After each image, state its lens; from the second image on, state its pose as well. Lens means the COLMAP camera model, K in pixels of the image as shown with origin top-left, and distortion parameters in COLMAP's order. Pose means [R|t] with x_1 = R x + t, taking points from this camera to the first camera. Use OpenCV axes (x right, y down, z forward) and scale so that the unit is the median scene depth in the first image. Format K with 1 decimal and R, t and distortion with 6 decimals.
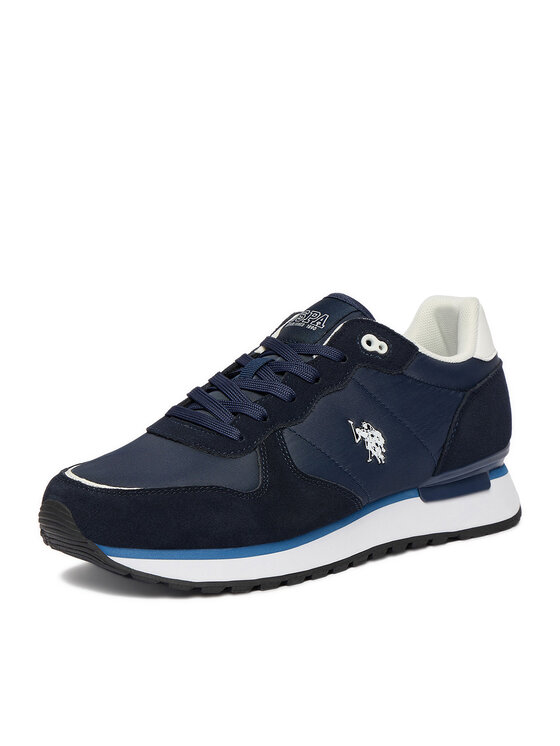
lens RADIAL K [[2201.4, 0, 279.7], [0, 2201.4, 373.0], [0, 0, 1]] dist [-0.280708, 0.000000]
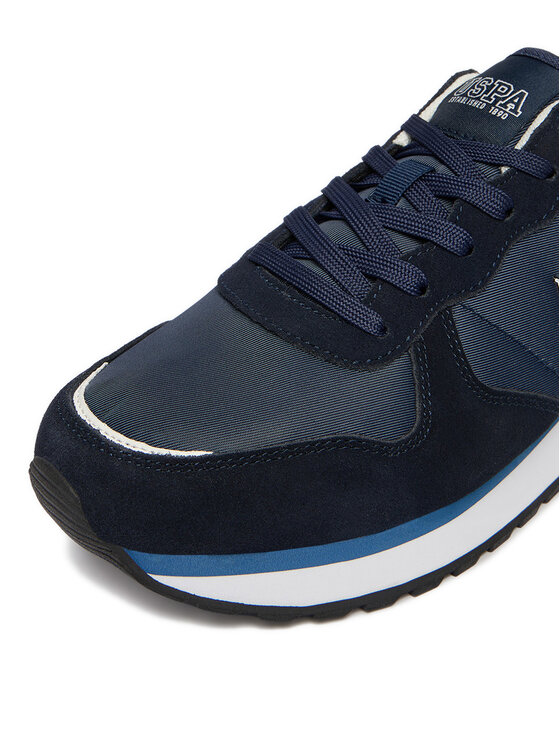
lens RADIAL K [[1188.6, 0, 284.1], [0, 1188.6, 372.2], [0, 0, 1]] dist [-0.044109, 0.000000]
pose [[0.999846, 0.017143, -0.003674, -0.041087], [-0.014910, 0.941635, 0.336304, -0.062263], [0.009225, -0.336198, 0.941746, 0.690517]]
